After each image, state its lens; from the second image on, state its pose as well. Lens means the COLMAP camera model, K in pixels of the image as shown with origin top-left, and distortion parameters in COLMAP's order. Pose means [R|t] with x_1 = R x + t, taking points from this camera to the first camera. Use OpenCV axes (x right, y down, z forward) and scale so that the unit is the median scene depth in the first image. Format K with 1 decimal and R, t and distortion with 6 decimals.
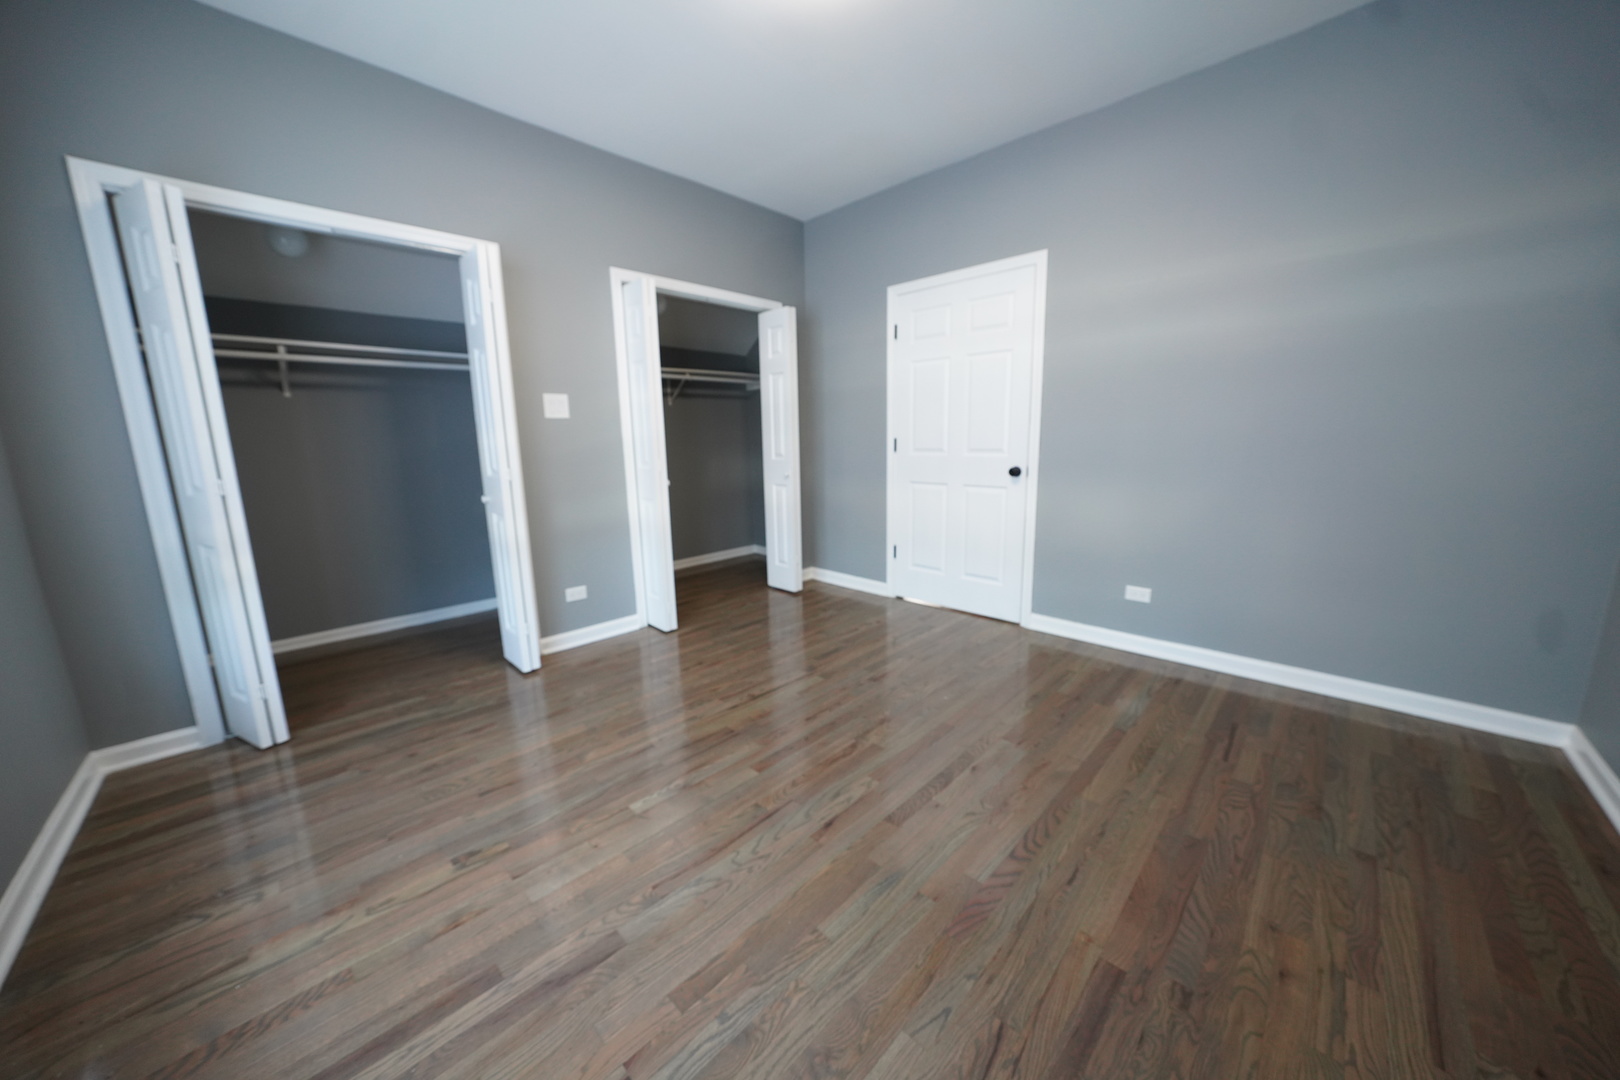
lens RADIAL K [[551.4, 0, 807.9], [0, 551.4, 532.7], [0, 0, 1]] dist [-0.032420, 0.006401]
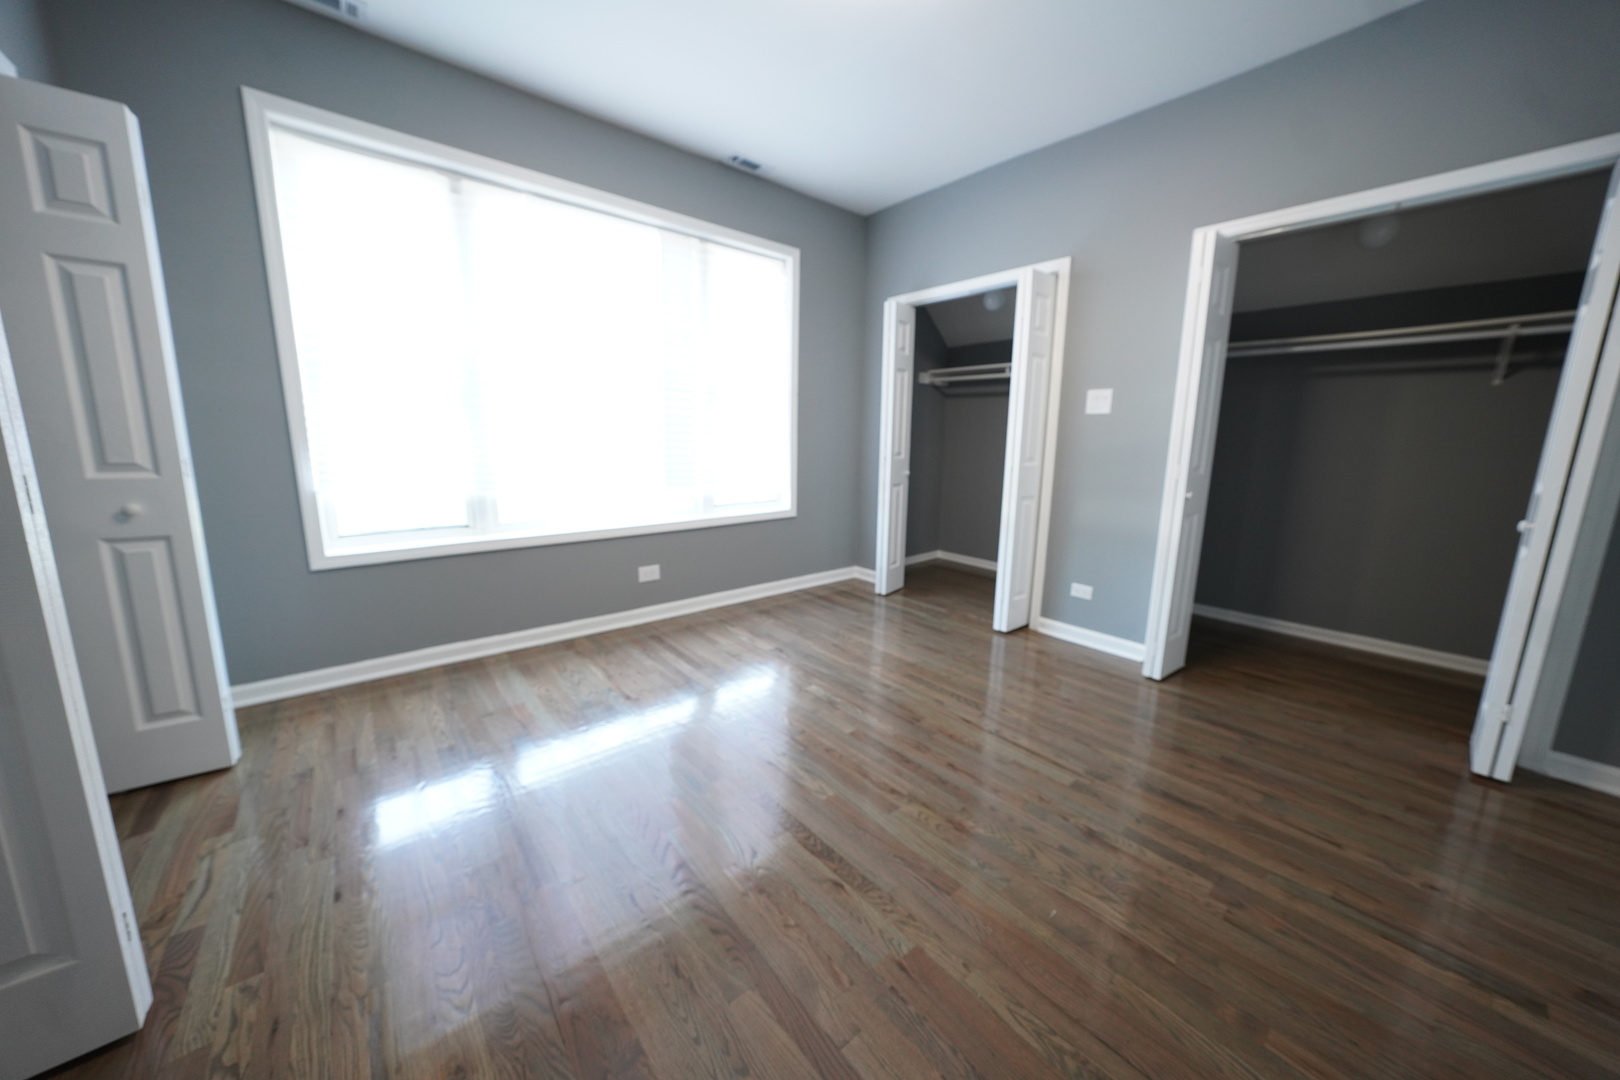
lens RADIAL K [[551.4, 0, 807.9], [0, 551.4, 532.7], [0, 0, 1]] dist [-0.032420, 0.006401]
pose [[-0.095790, 0.191789, -0.976750, 0.872379], [-0.183243, 0.961095, 0.206686, -0.159556], [0.978390, 0.198781, -0.056919, 0.845592]]
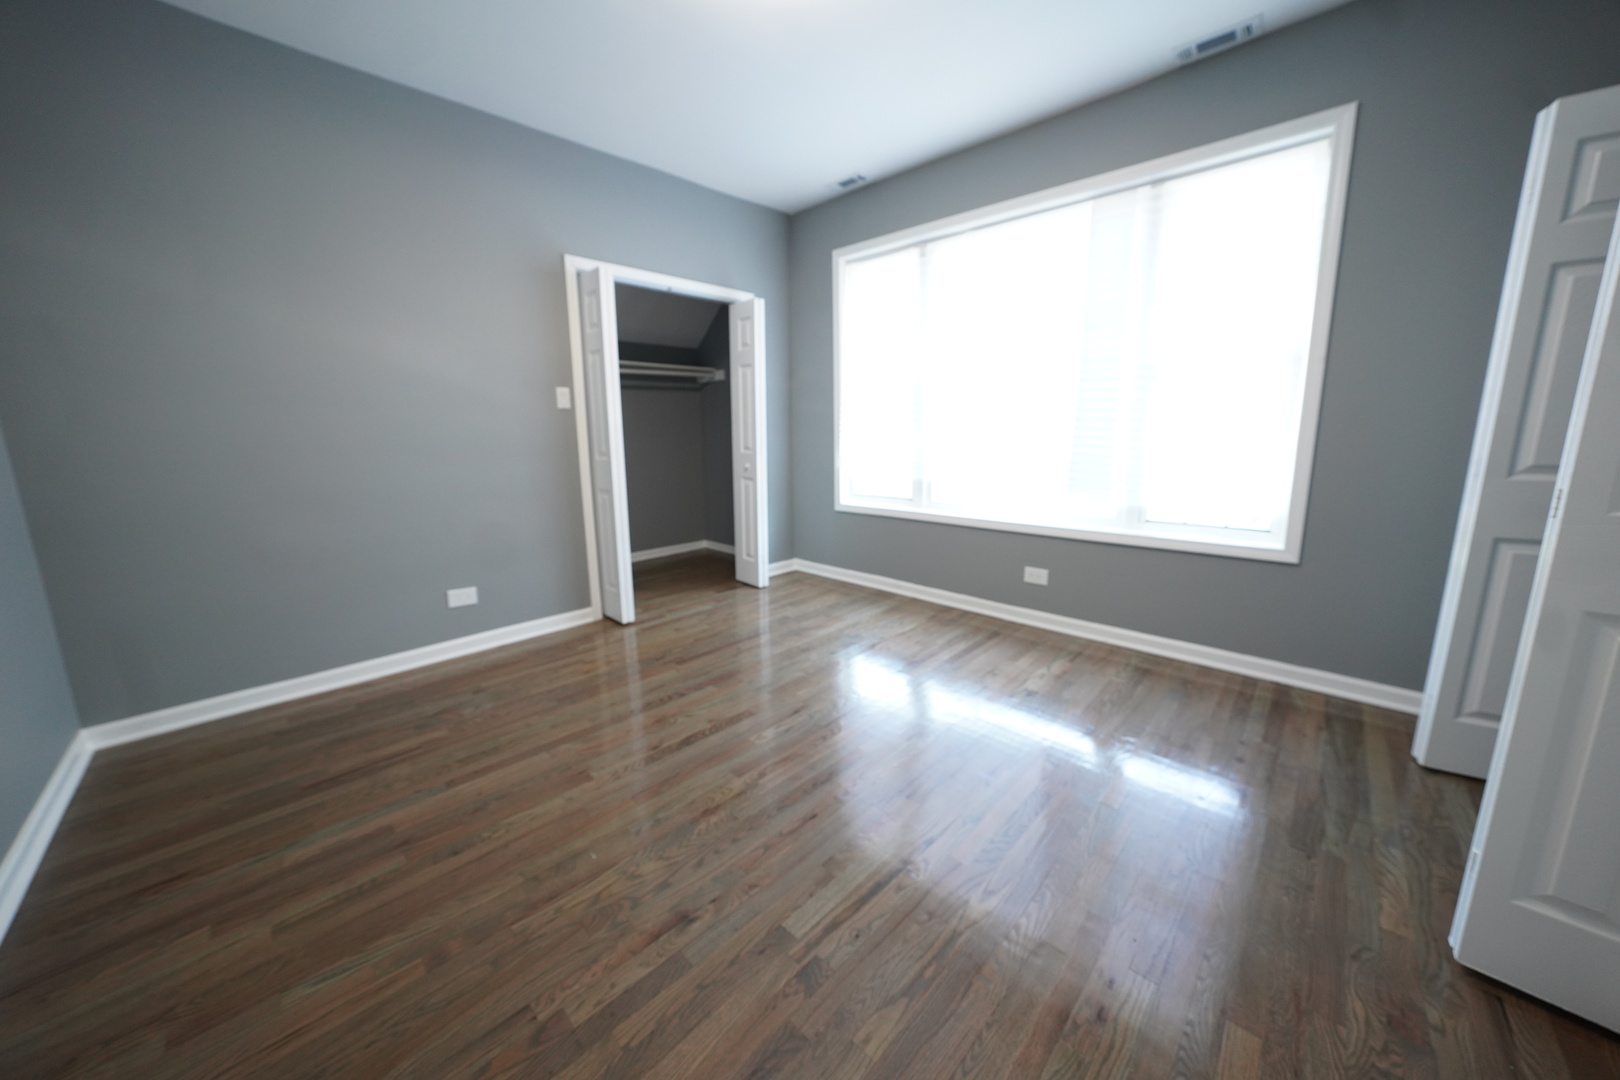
lens RADIAL K [[551.9, 0, 807.5], [0, 551.9, 529.1], [0, 0, 1]] dist [-0.022750, 0.002387]
pose [[-0.999438, 0.033528, 0.000003, -0.005729], [0.031491, 0.938674, 0.343364, -0.303852], [0.011509, 0.343171, -0.939202, 1.733963]]
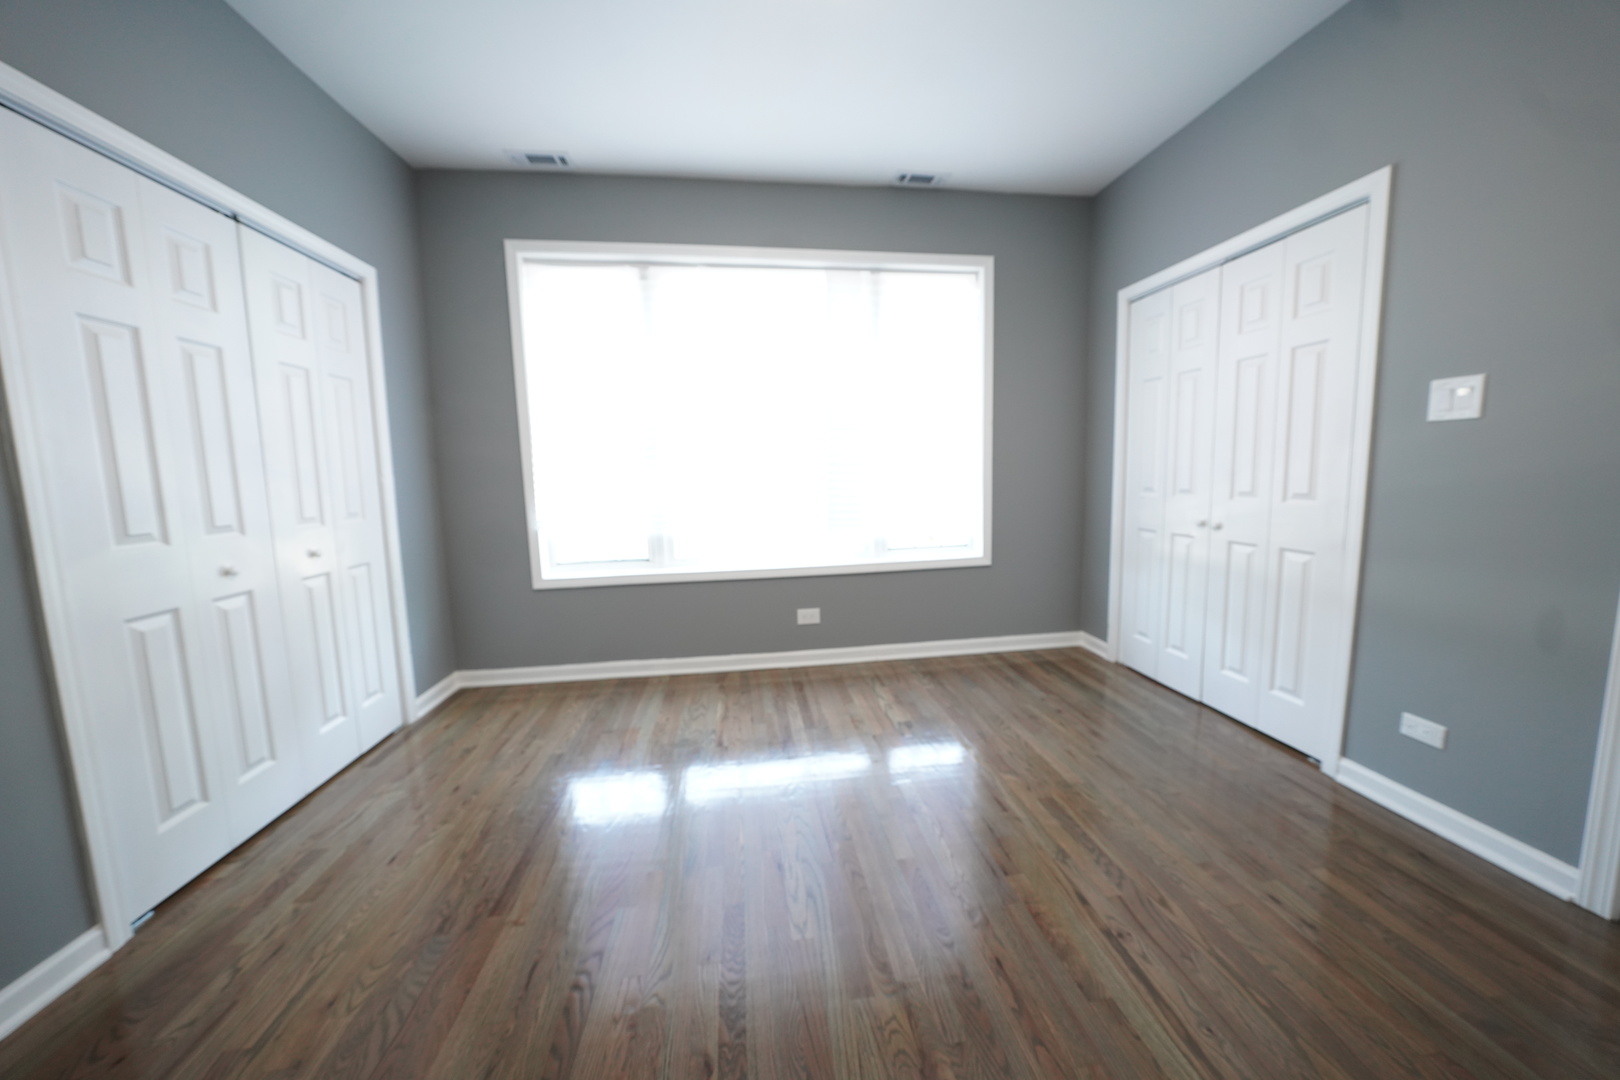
lens RADIAL K [[551.4, 0, 807.9], [0, 551.4, 532.7], [0, 0, 1]] dist [-0.032420, 0.006401]
pose [[-0.617068, 0.125548, -0.776830, 0.562720], [-0.098429, 0.967123, 0.234488, -0.230968], [0.780729, 0.221158, -0.584424, 1.196743]]
